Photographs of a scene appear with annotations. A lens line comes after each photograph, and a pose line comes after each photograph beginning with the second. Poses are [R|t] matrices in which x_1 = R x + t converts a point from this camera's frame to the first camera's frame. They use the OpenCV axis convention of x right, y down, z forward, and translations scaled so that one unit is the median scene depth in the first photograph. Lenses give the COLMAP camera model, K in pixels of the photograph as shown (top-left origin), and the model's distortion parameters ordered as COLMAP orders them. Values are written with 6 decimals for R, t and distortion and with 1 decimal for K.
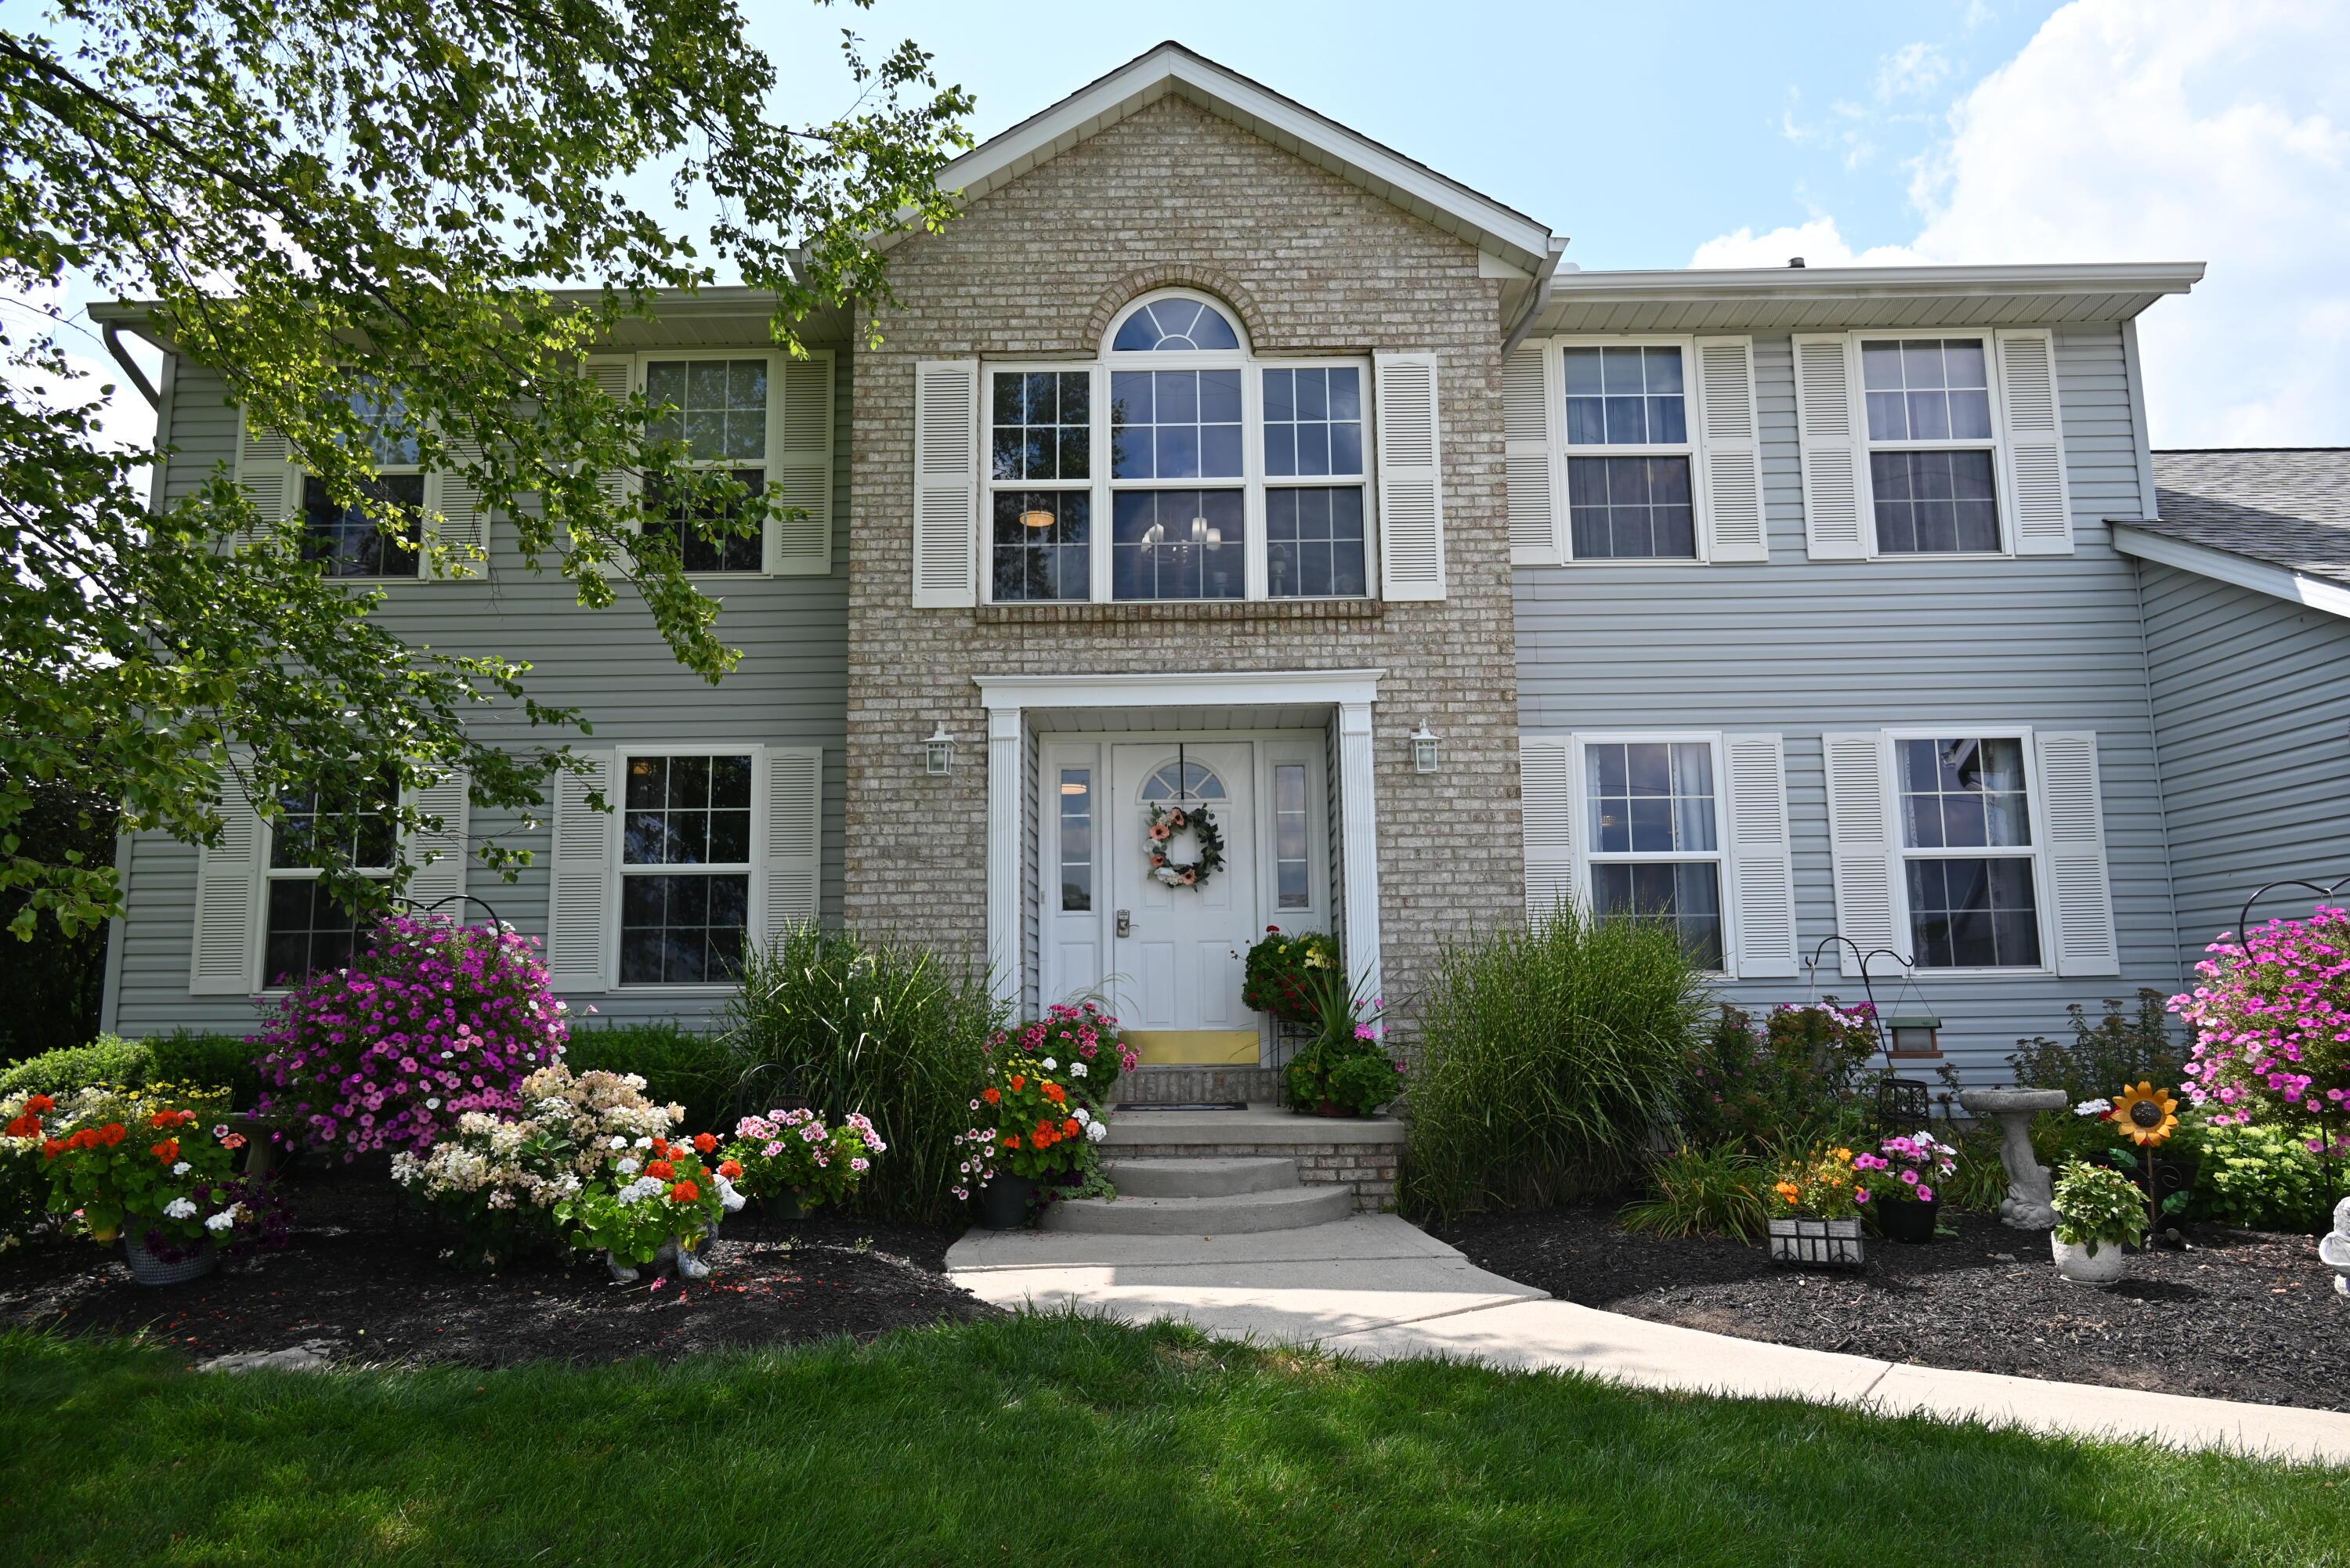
lens RADIAL K [[1534.8, 0, 1175.0], [0, 1534.8, 784.0], [0, 0, 1]] dist [-0.013988, 0.001004]
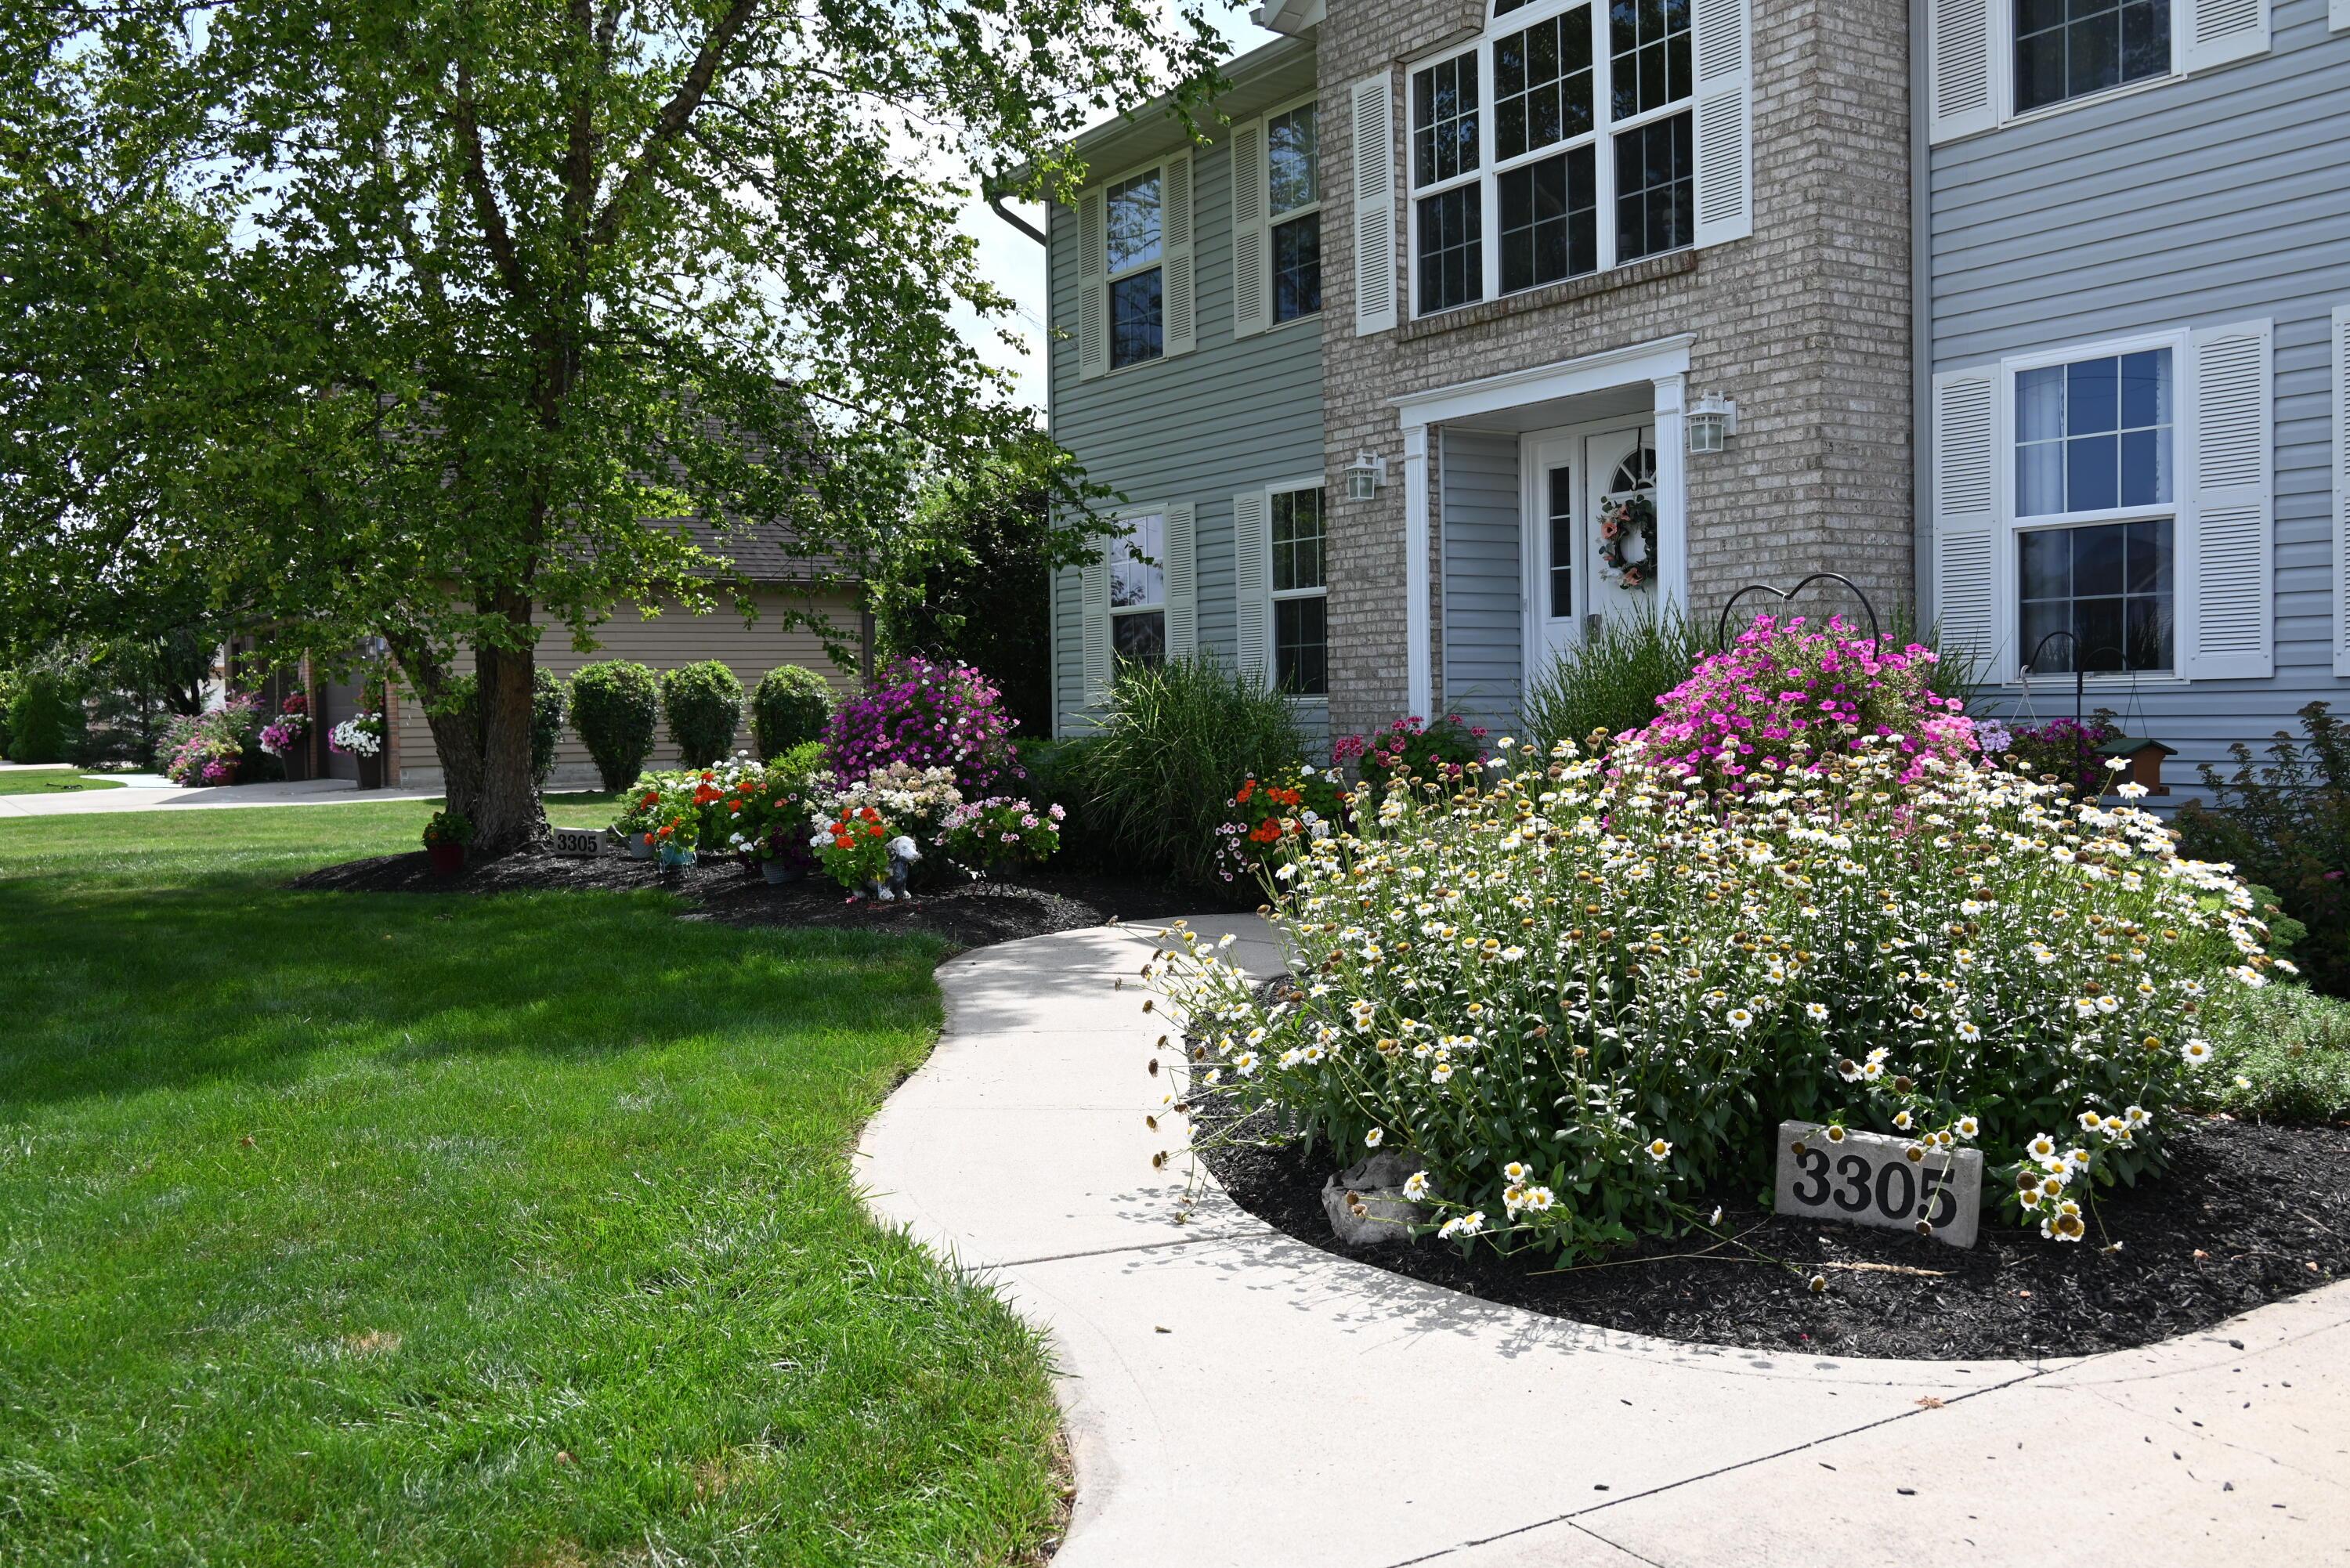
lens RADIAL K [[2106.1, 0, 1175.0], [0, 2106.1, 784.0], [0, 0, 1]] dist [-0.017350, 0.005531]
pose [[0.548597, 0.030728, -0.835522, 0.965495], [0.128769, 0.984296, 0.120749, -0.004962], [0.826111, -0.173832, 0.536025, 0.080393]]
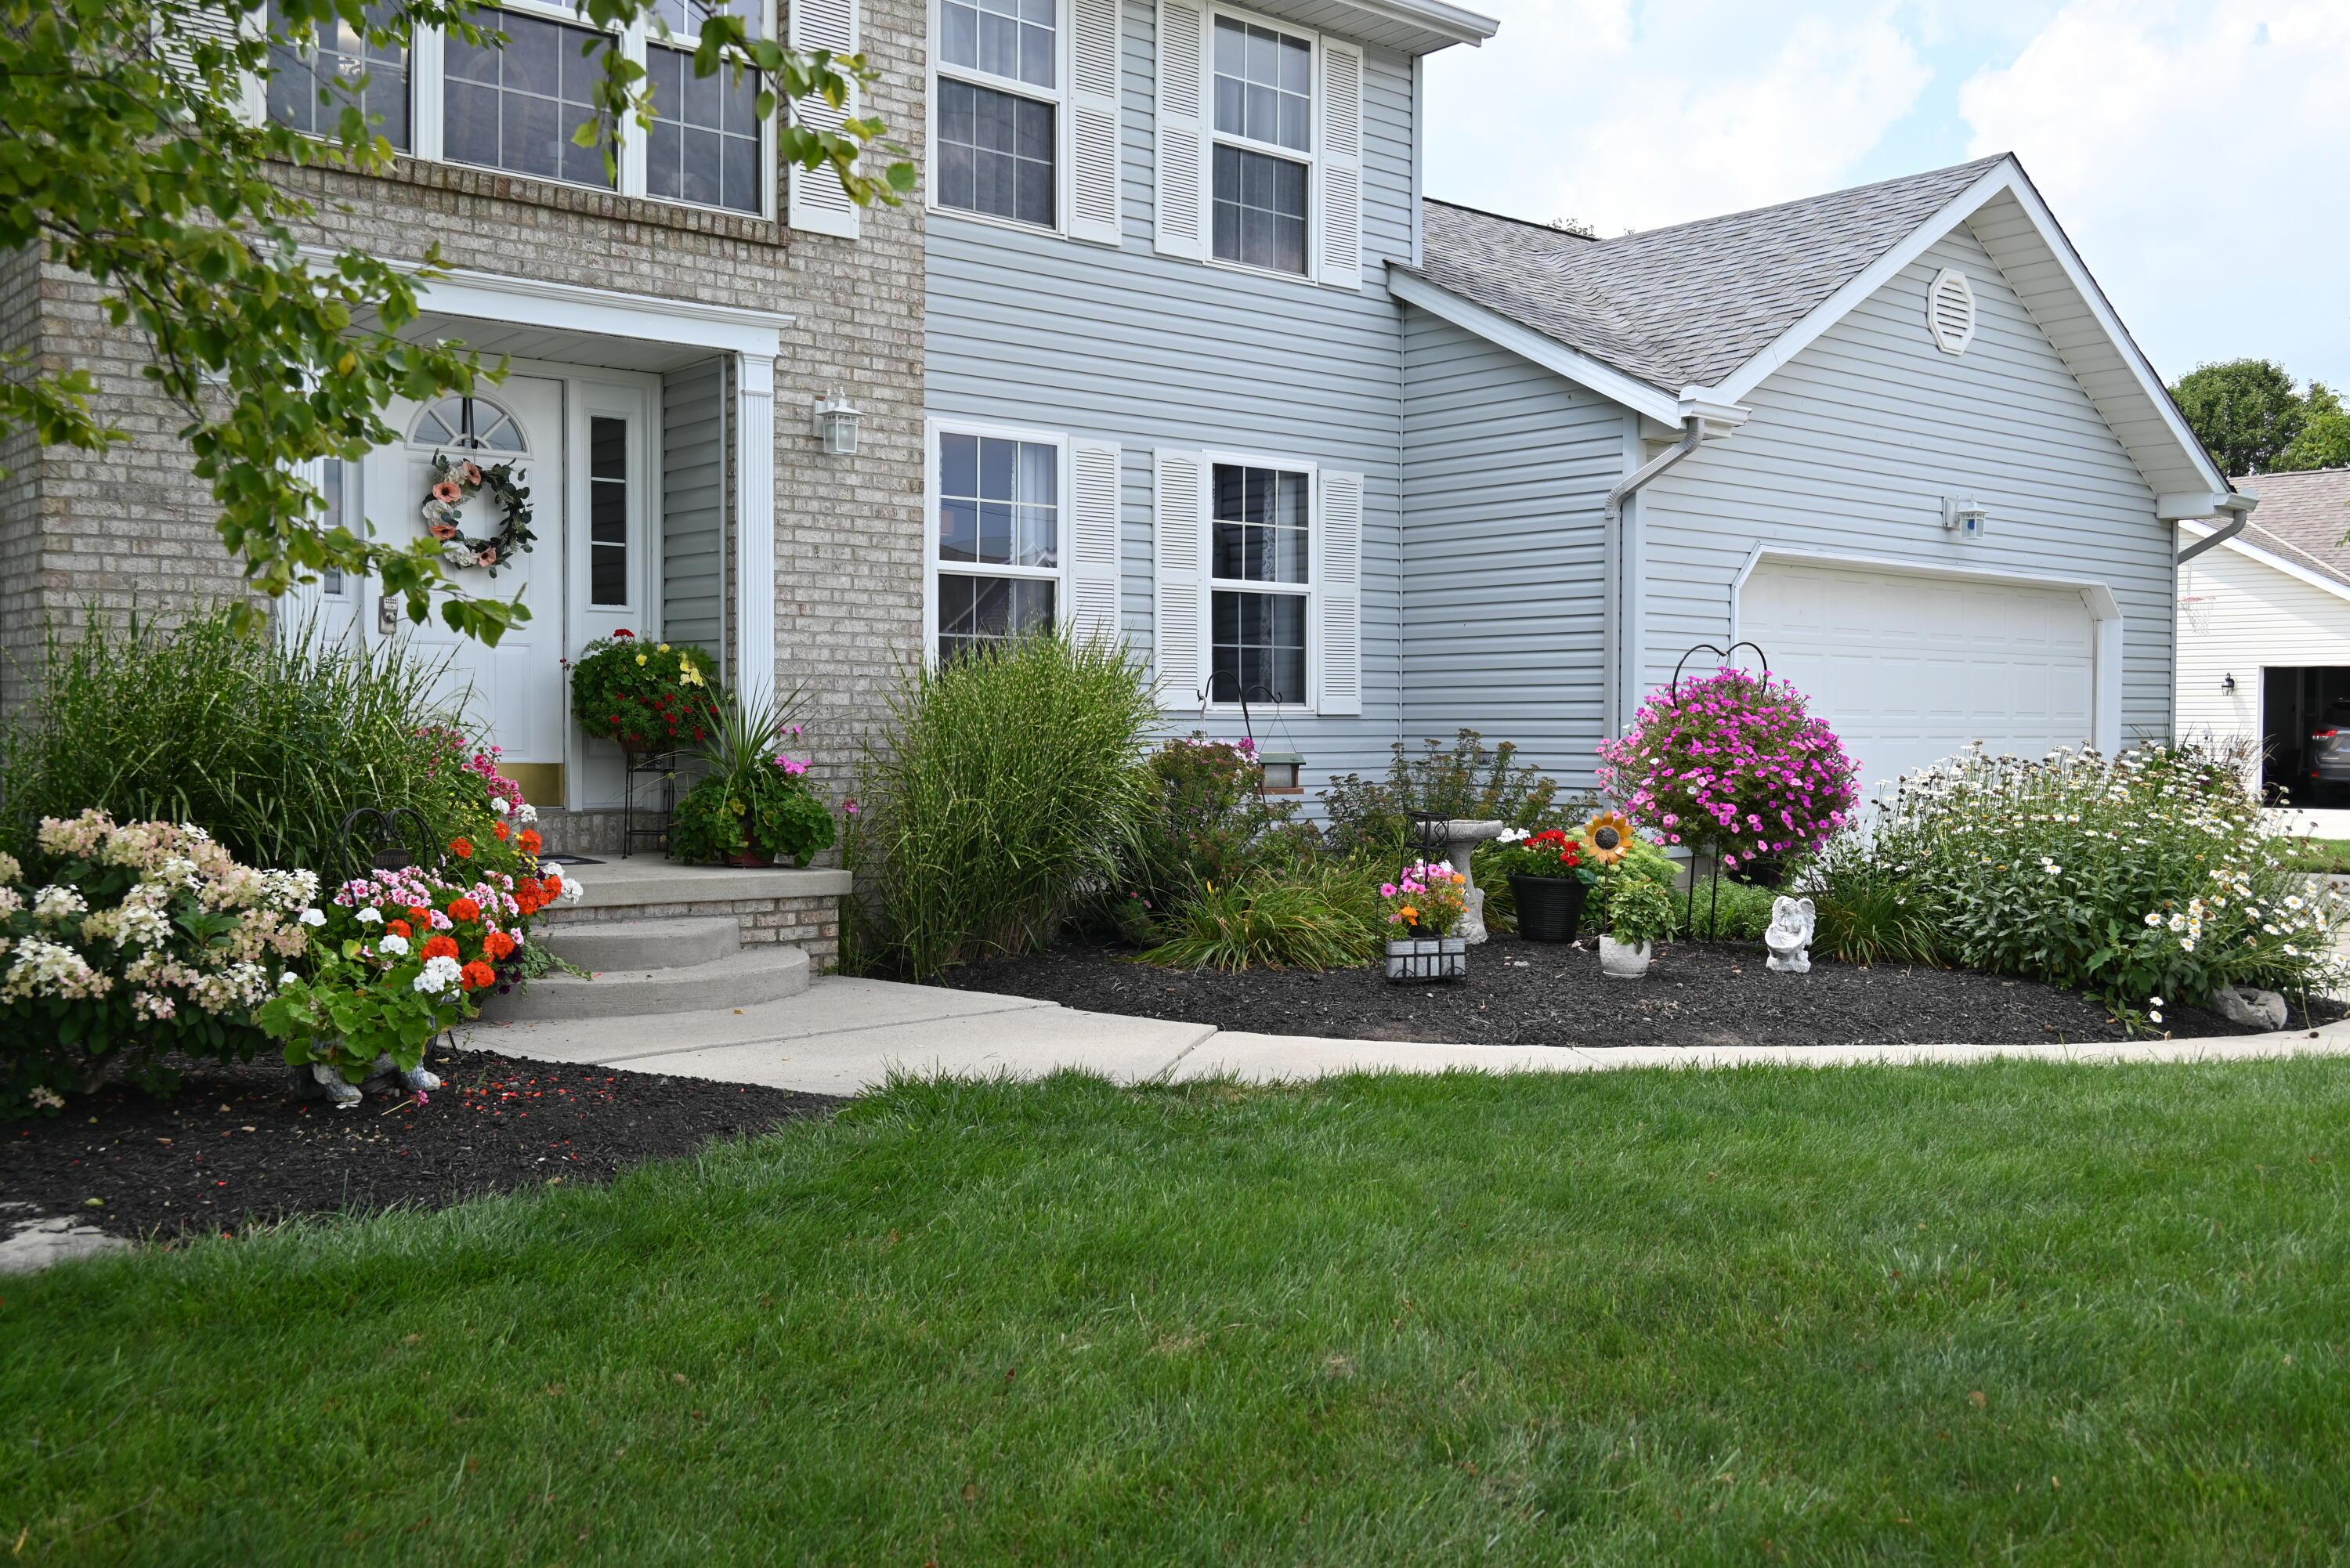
lens RADIAL K [[2106.1, 0, 1175.0], [0, 2106.1, 784.0], [0, 0, 1]] dist [-0.017350, 0.005531]
pose [[0.752812, -0.002122, 0.658232, -0.428991], [-0.108096, 0.986020, 0.126807, 0.004708], [-0.649299, -0.166614, 0.742058, 0.019240]]
